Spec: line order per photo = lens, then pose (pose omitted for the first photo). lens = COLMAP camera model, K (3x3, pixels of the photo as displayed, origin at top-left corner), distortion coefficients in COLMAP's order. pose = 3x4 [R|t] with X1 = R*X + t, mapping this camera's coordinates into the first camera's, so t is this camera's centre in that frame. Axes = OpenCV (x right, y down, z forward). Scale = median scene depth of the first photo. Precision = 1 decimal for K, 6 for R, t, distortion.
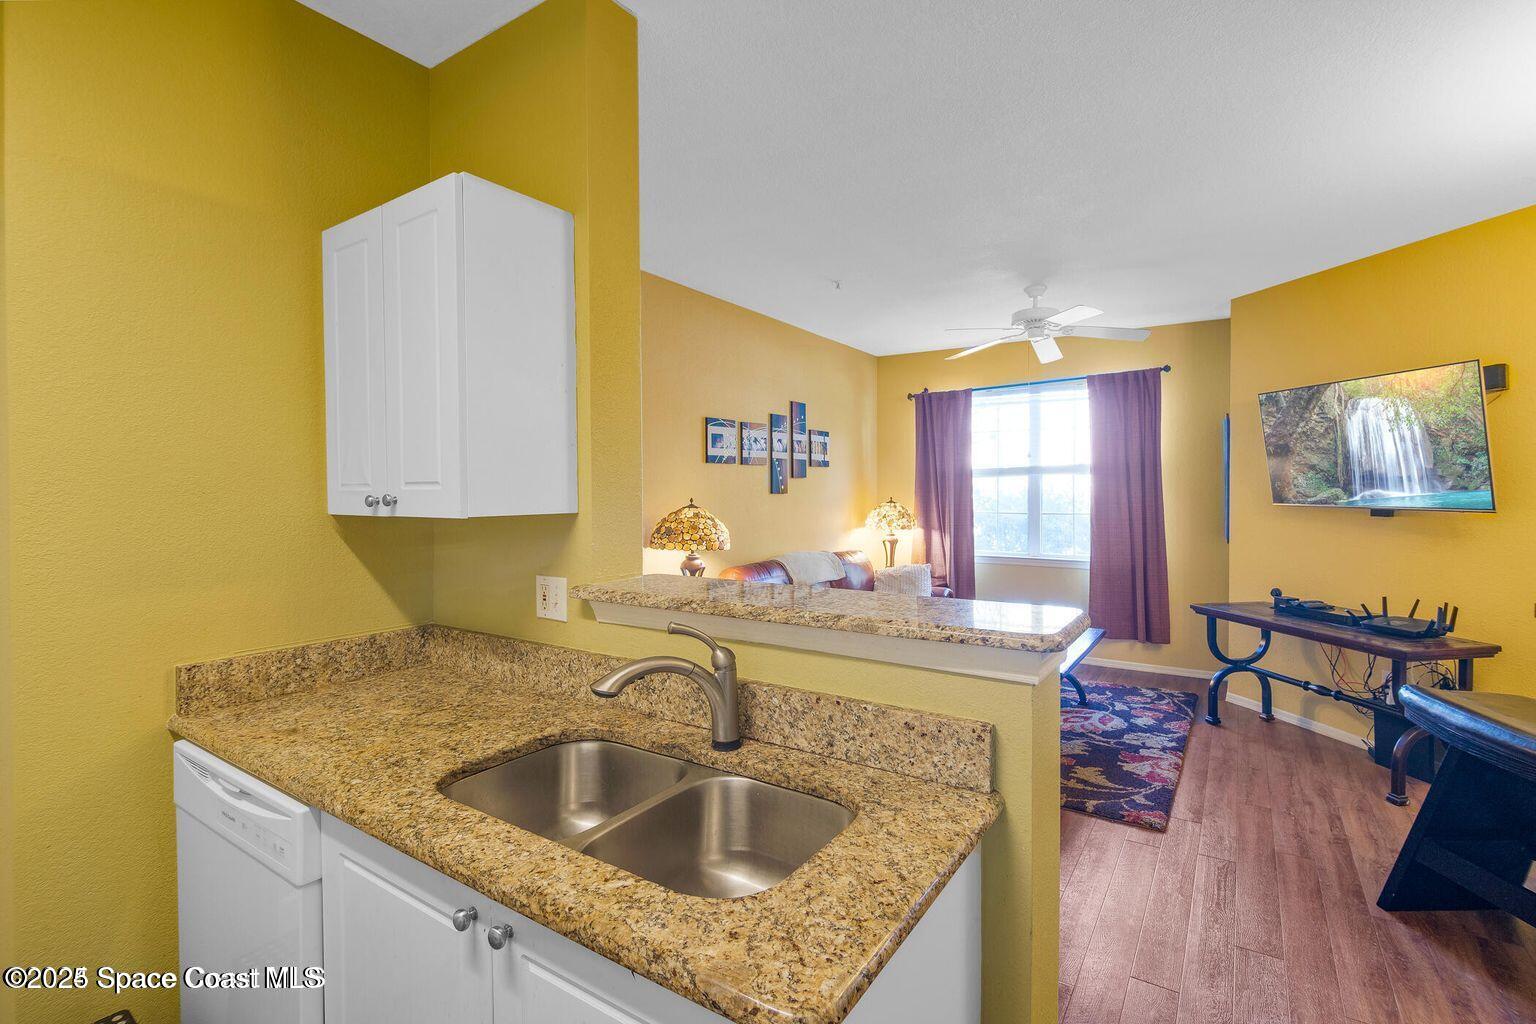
lens RADIAL K [[649.4, 0, 839.5], [0, 649.4, 510.8], [0, 0, 1]] dist [0.000643, 0.000040]
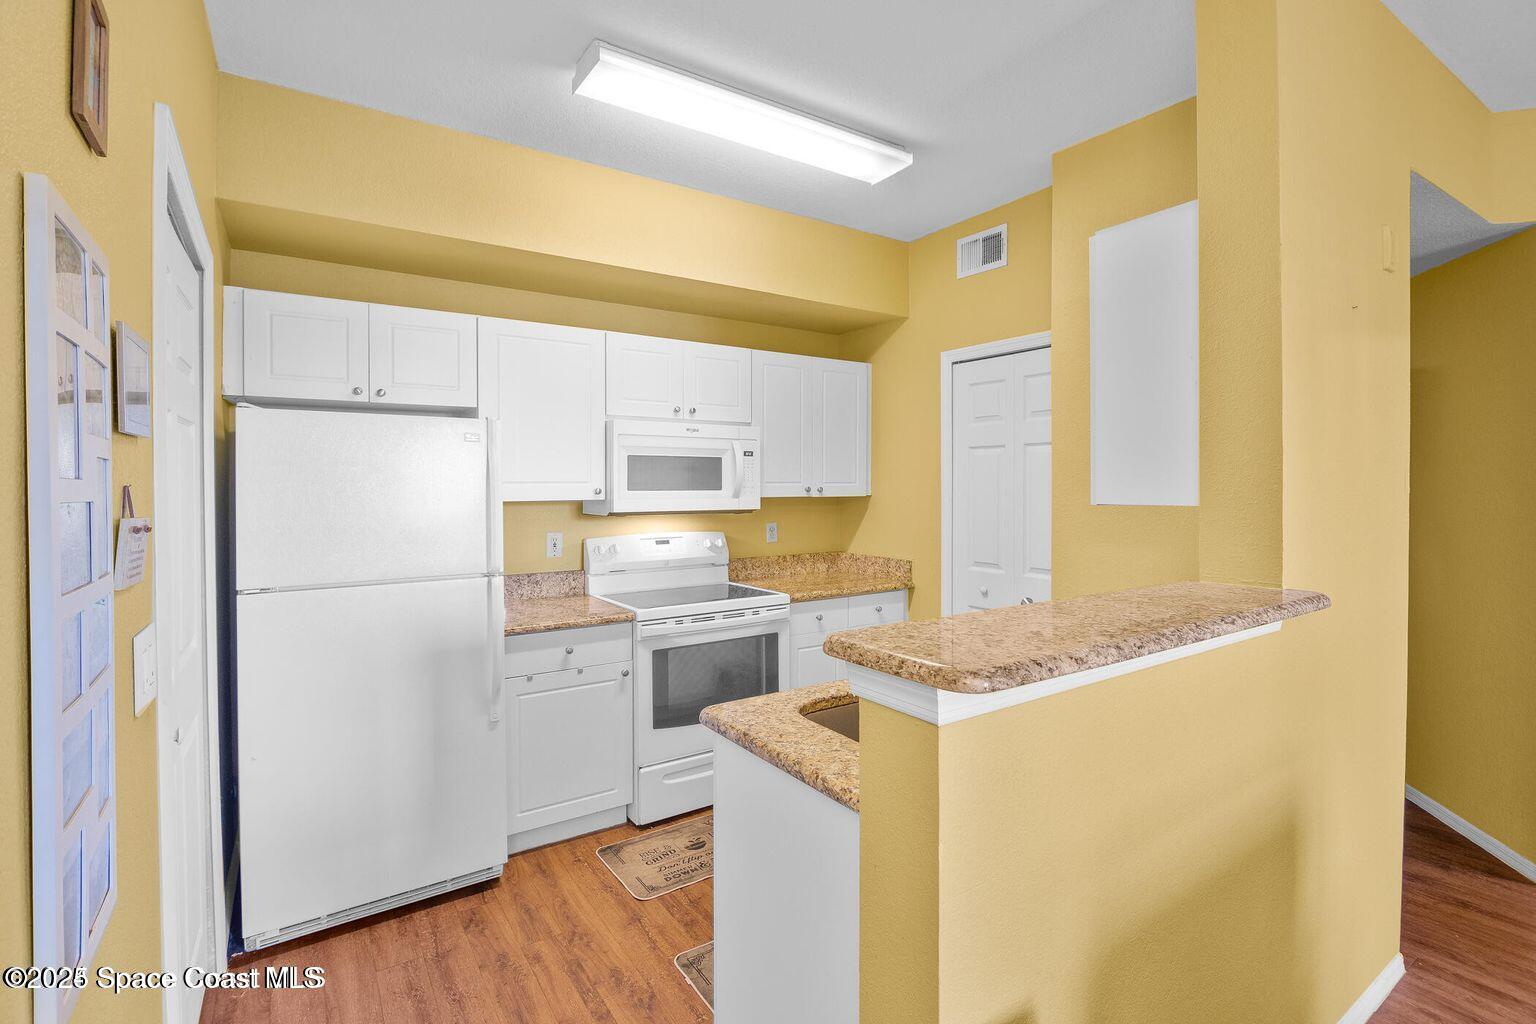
lens RADIAL K [[719.0, 0, 770.3], [0, 719.0, 489.5], [0, 0, 1]] dist [-0.091008, -0.000071]
pose [[-0.408291, 0.005795, -0.912833, 1.626679], [-0.014225, 0.999818, 0.012710, -0.040432], [0.912741, 0.018175, -0.408135, 1.664707]]
